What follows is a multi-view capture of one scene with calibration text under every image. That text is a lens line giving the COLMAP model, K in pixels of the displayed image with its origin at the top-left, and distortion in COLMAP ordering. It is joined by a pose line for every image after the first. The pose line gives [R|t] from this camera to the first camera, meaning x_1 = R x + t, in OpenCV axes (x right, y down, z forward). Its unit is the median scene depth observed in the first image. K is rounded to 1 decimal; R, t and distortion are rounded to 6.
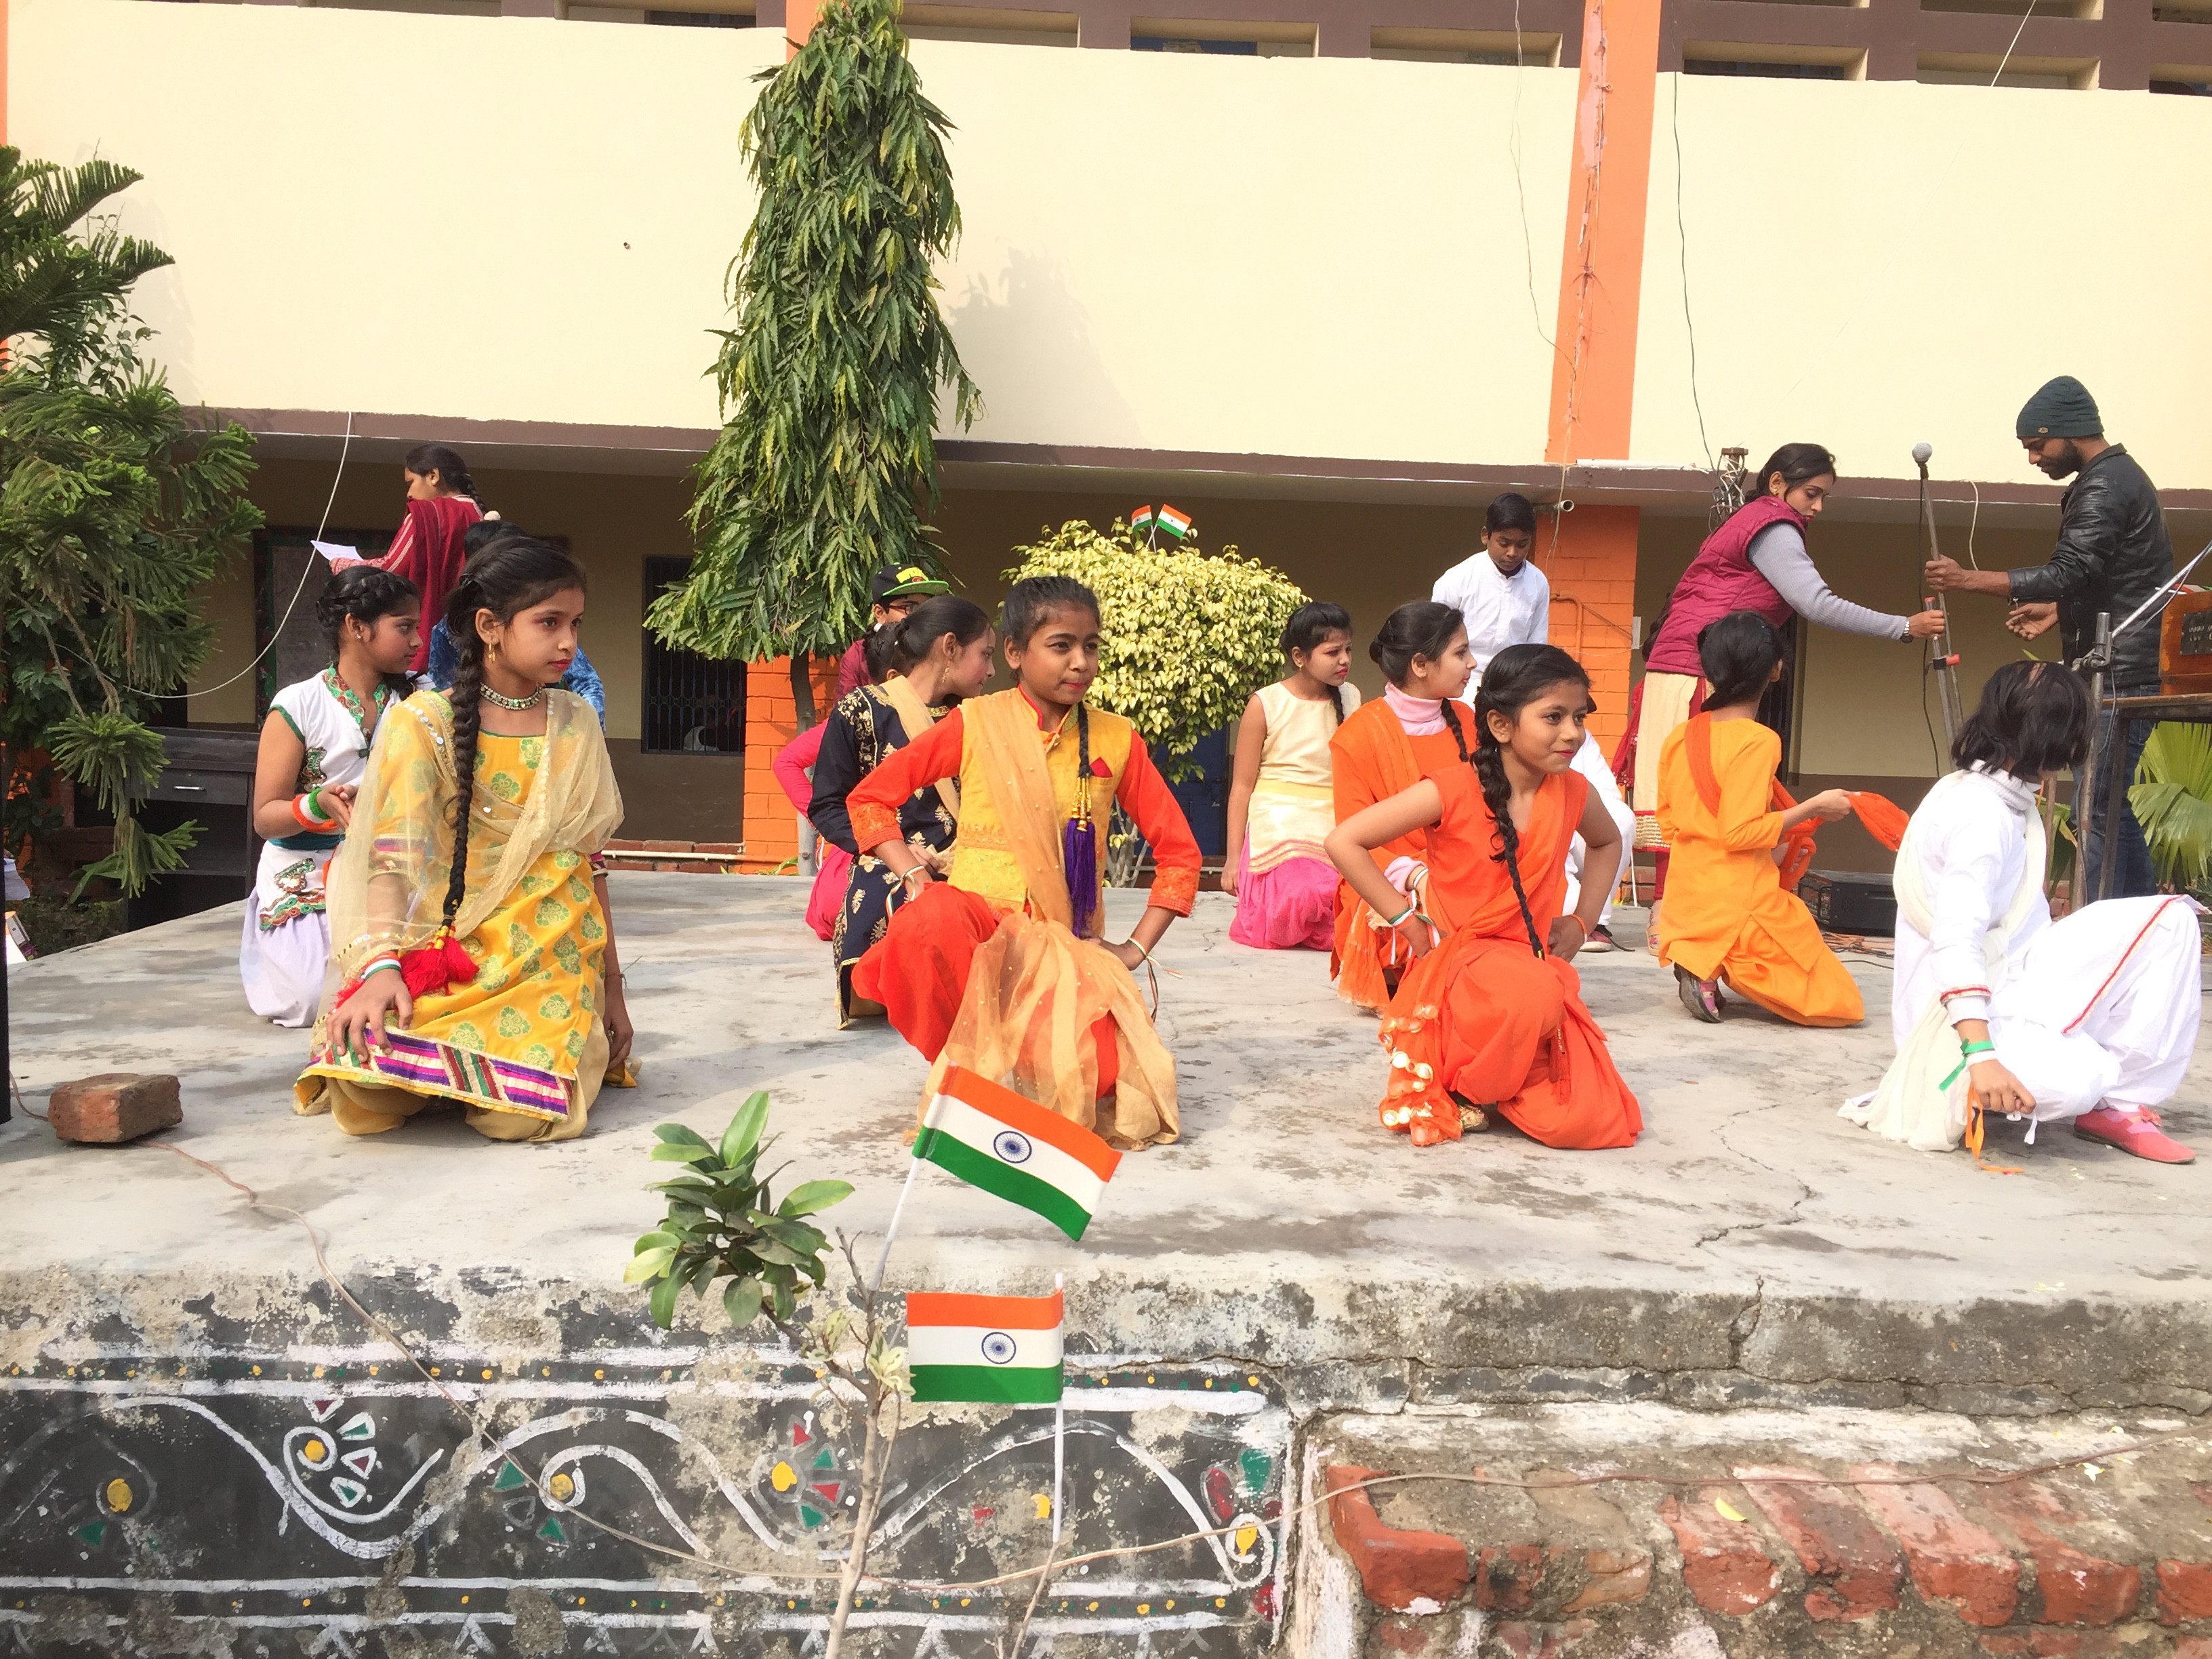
lens RADIAL K [[1832.6, 0, 1064.7], [0, 1832.6, 813.0], [0, 0, 1]] dist [0.047454, -0.066356]
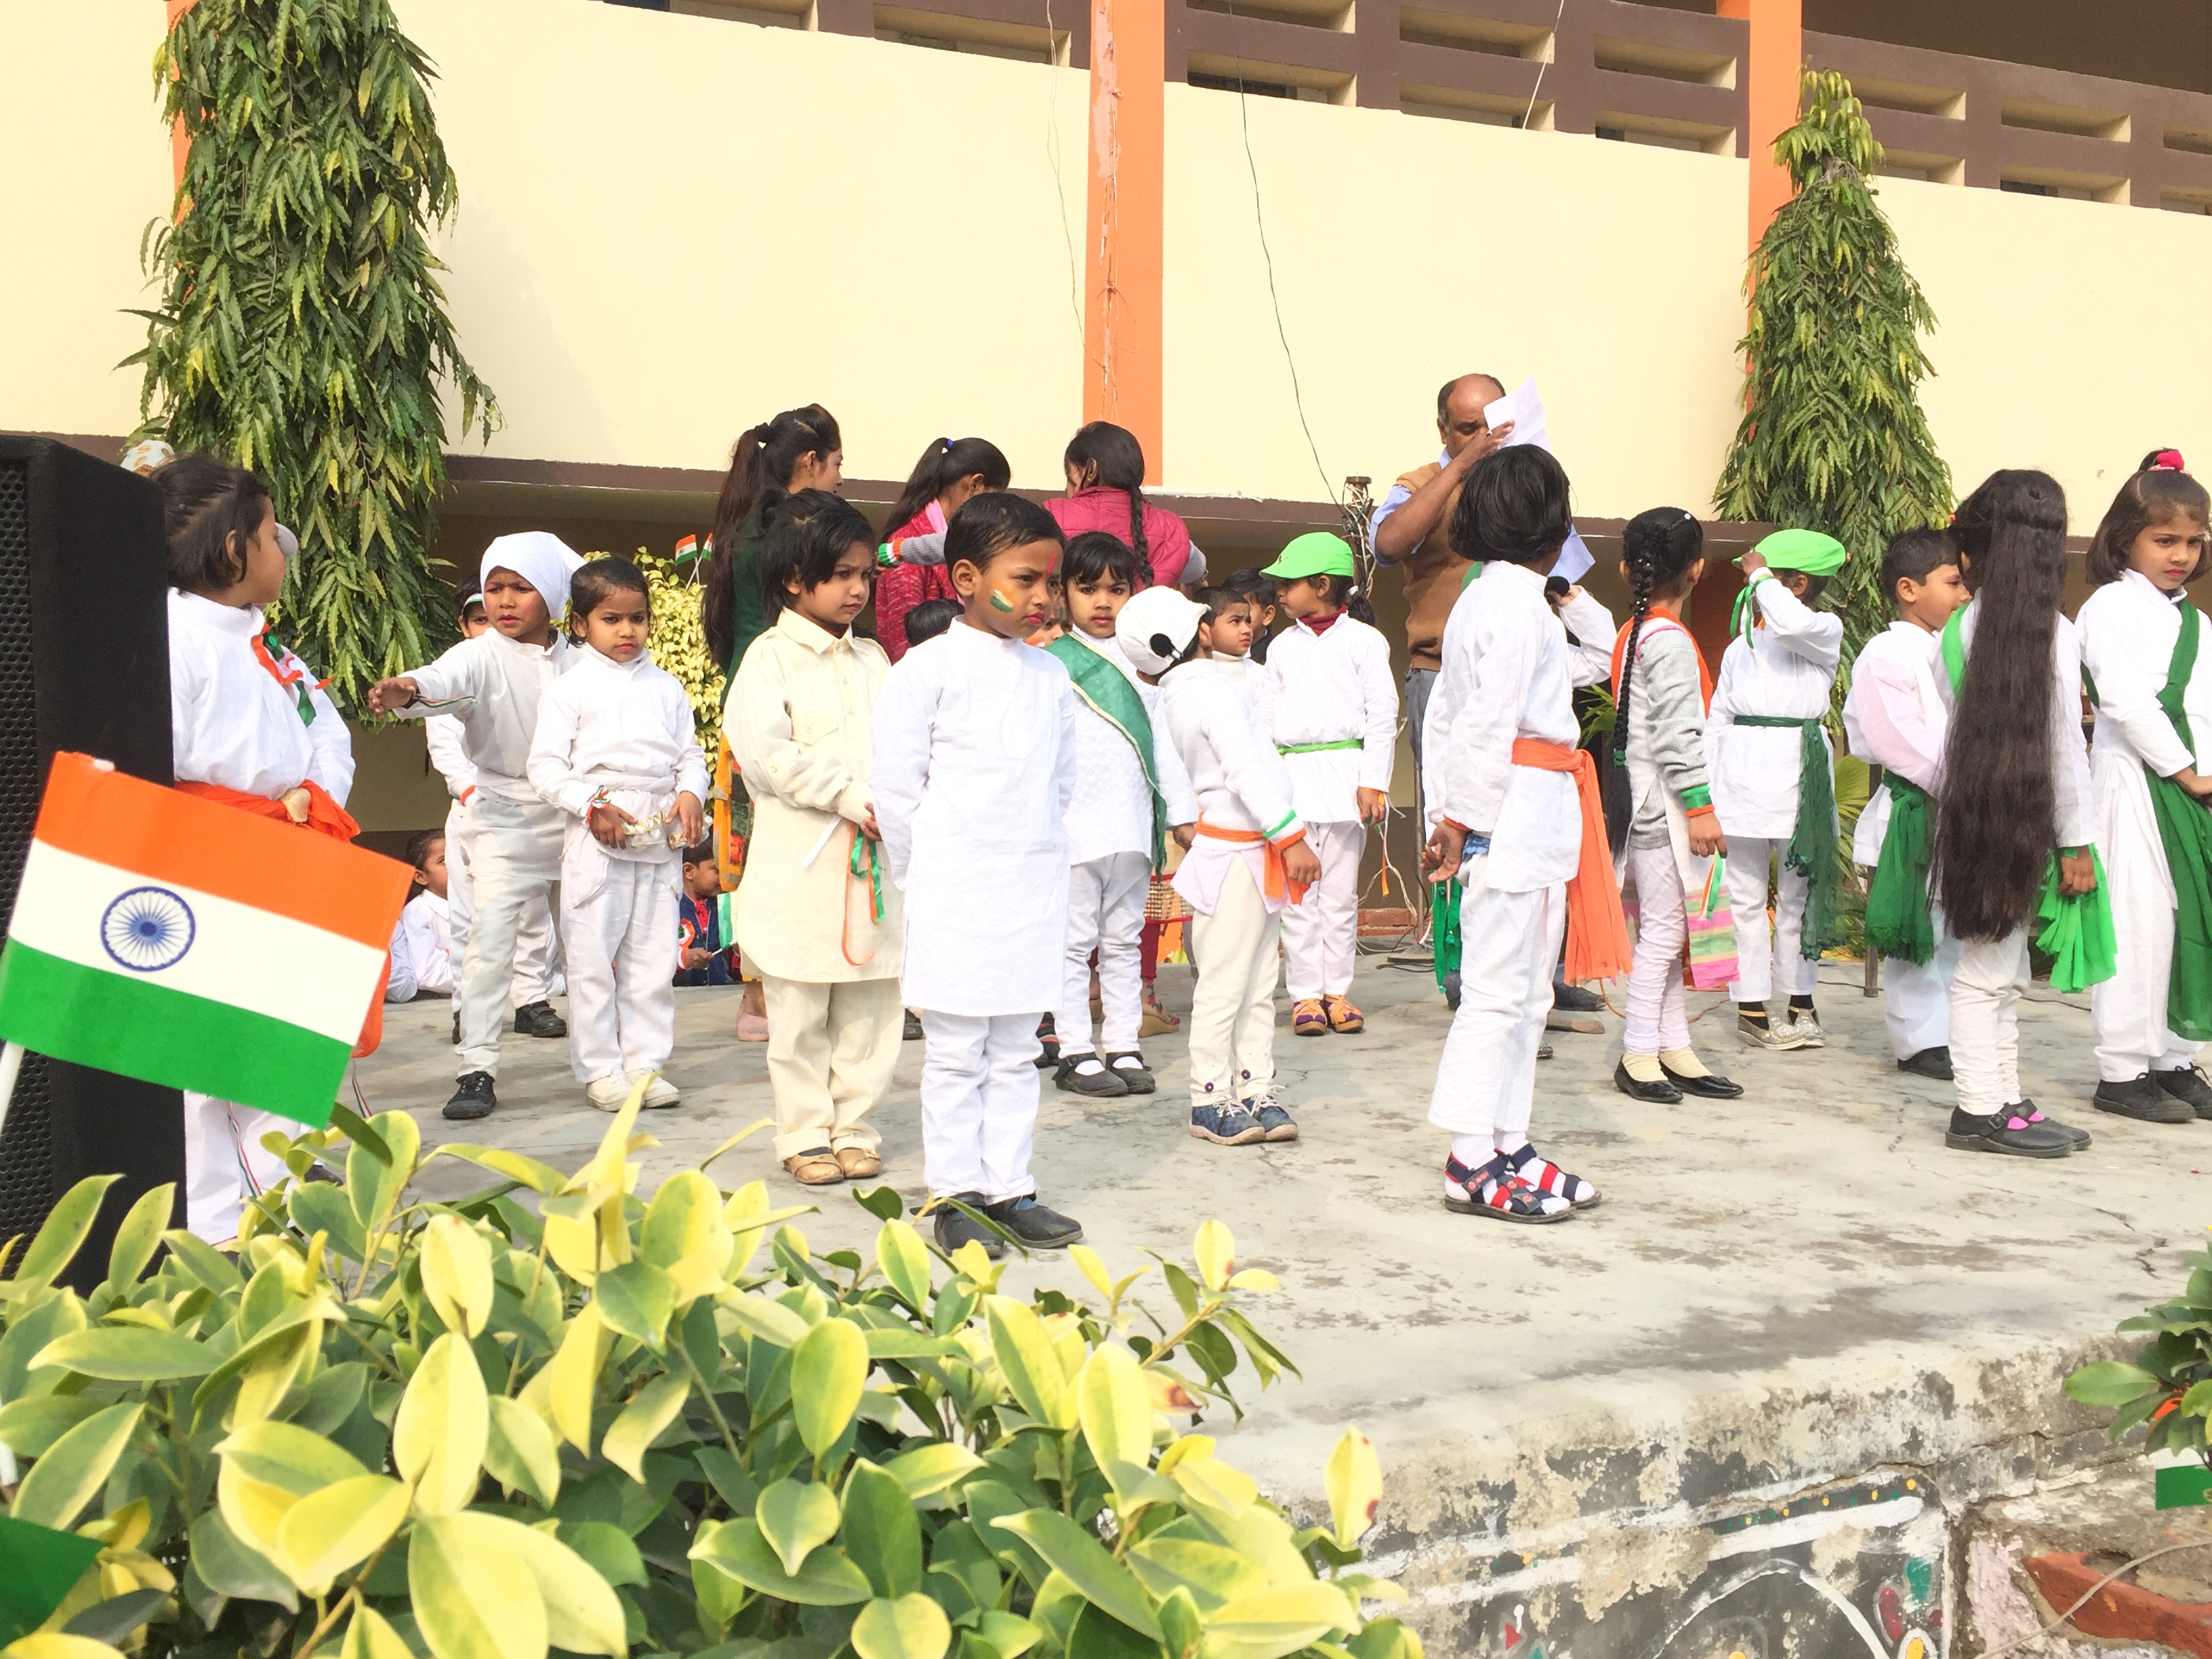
lens RADIAL K [[2085.1, 0, 1104.6], [0, 2085.1, 834.7], [0, 0, 1]] dist [0.000799, 0.000000]
pose [[0.929872, -0.050663, 0.364379, -0.150450], [0.059092, 0.998180, -0.012012, -0.006226], [-0.363107, 0.032702, 0.931173, 0.039418]]
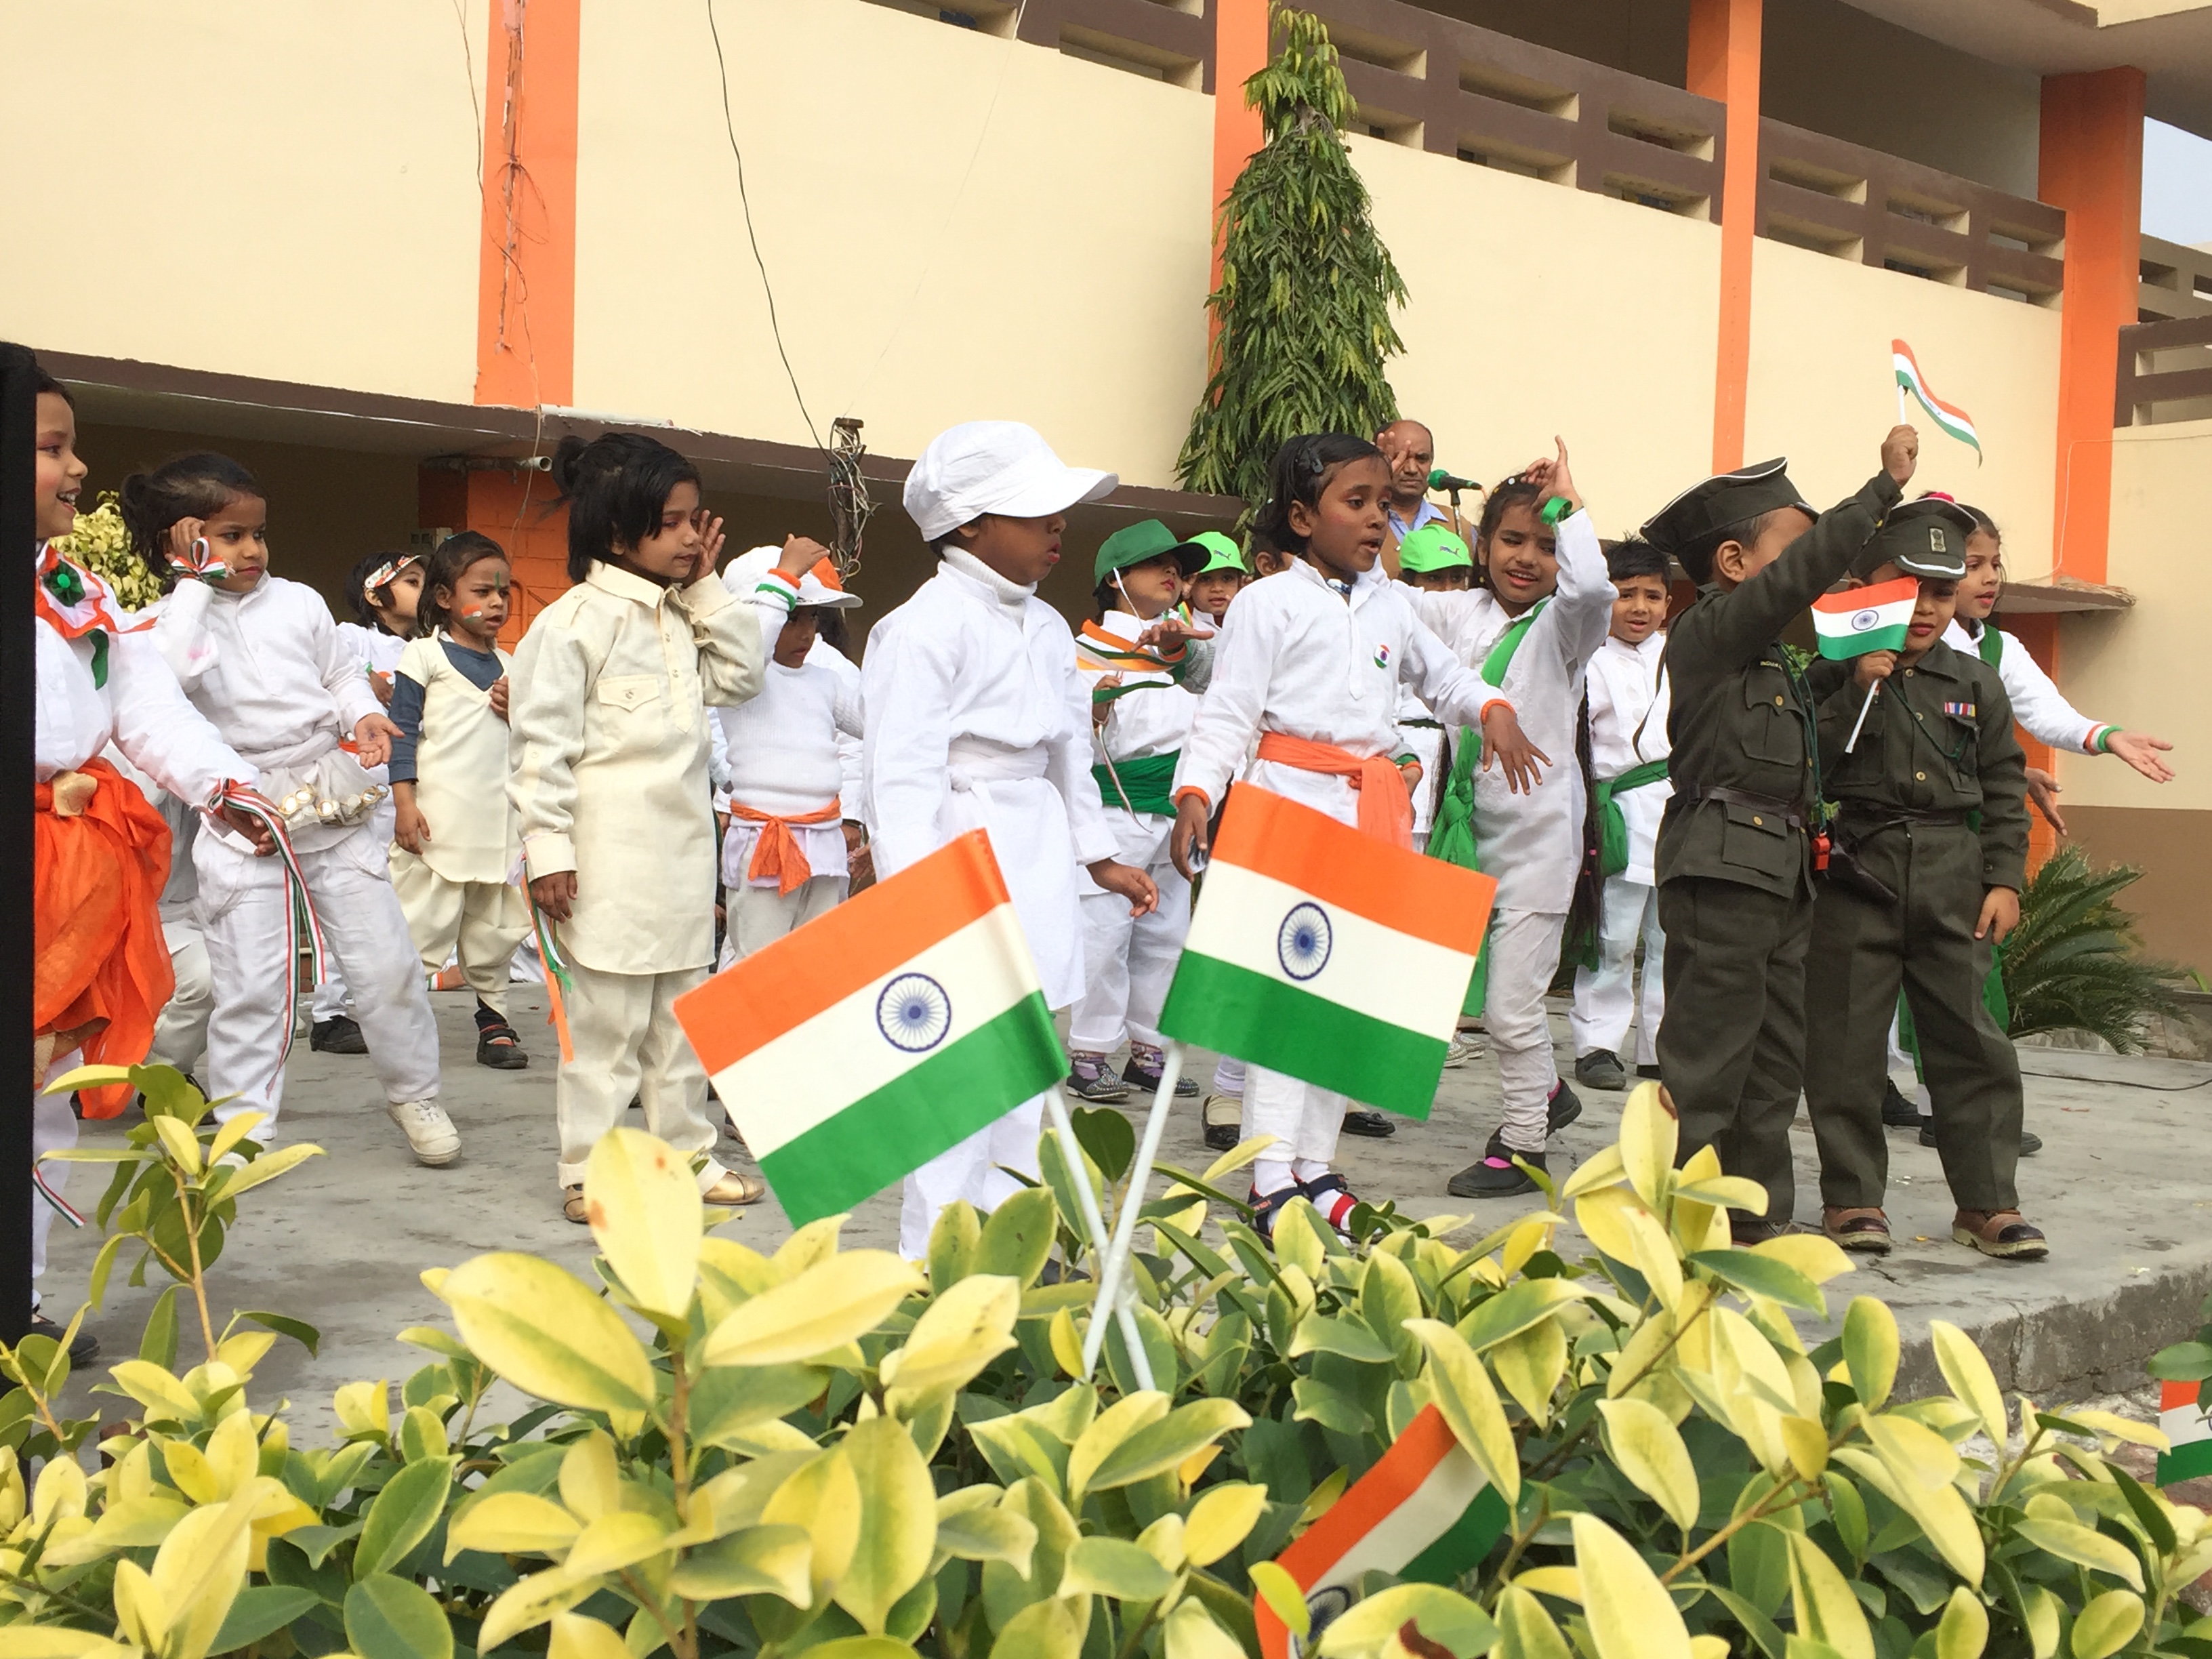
lens RADIAL K [[2473.3, 0, 1105.7], [0, 2473.3, 827.1], [0, 0, 1]] dist [0.003888, 0.000000]
pose [[0.774527, -0.028222, 0.631911, -0.246517], [0.032184, 0.999468, 0.005189, -0.012810], [-0.631721, 0.016318, 0.775024, 0.046206]]
